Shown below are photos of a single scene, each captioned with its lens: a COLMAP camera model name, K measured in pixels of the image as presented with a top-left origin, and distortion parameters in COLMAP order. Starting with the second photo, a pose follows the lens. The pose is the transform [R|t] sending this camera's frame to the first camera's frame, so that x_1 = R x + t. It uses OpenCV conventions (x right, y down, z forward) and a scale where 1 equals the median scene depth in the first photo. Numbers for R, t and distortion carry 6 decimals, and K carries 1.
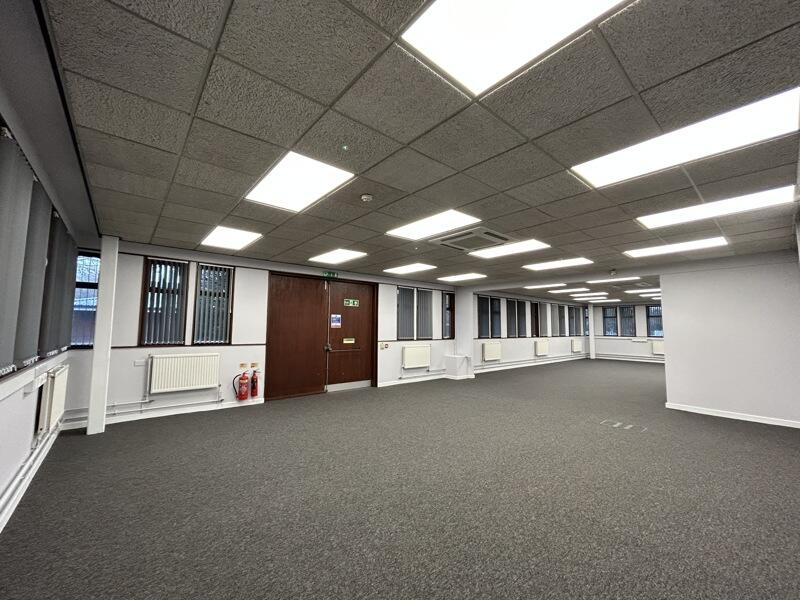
lens RADIAL K [[321.7, 0, 394.6], [0, 321.7, 304.9], [0, 0, 1]] dist [0.002231, 0.000166]
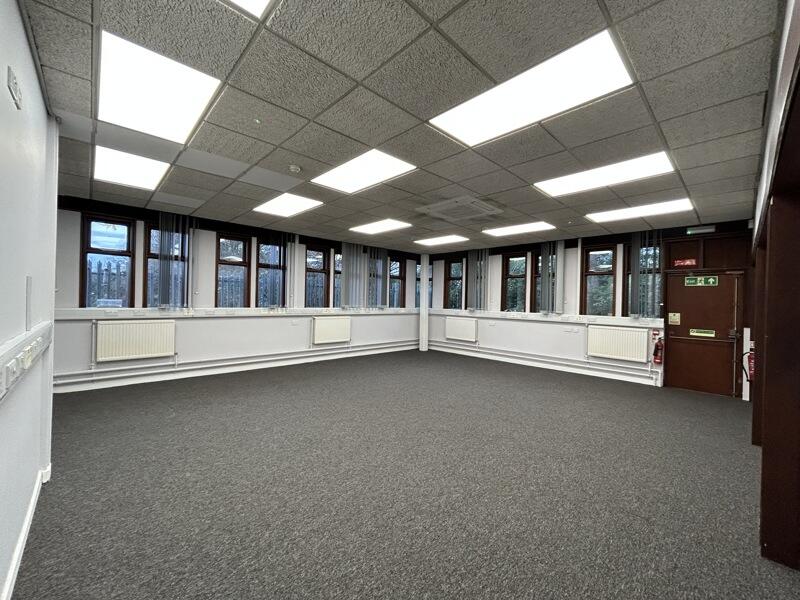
lens RADIAL K [[323.1, 0, 400.0], [0, 323.1, 300.0], [0, 0, 1]] dist [-0.000469, -0.000274]
pose [[0.997685, 0.021100, 0.064646, 0.555929], [-0.026197, 0.996527, 0.079041, 0.037604], [-0.062753, -0.080551, 0.994773, 0.463588]]
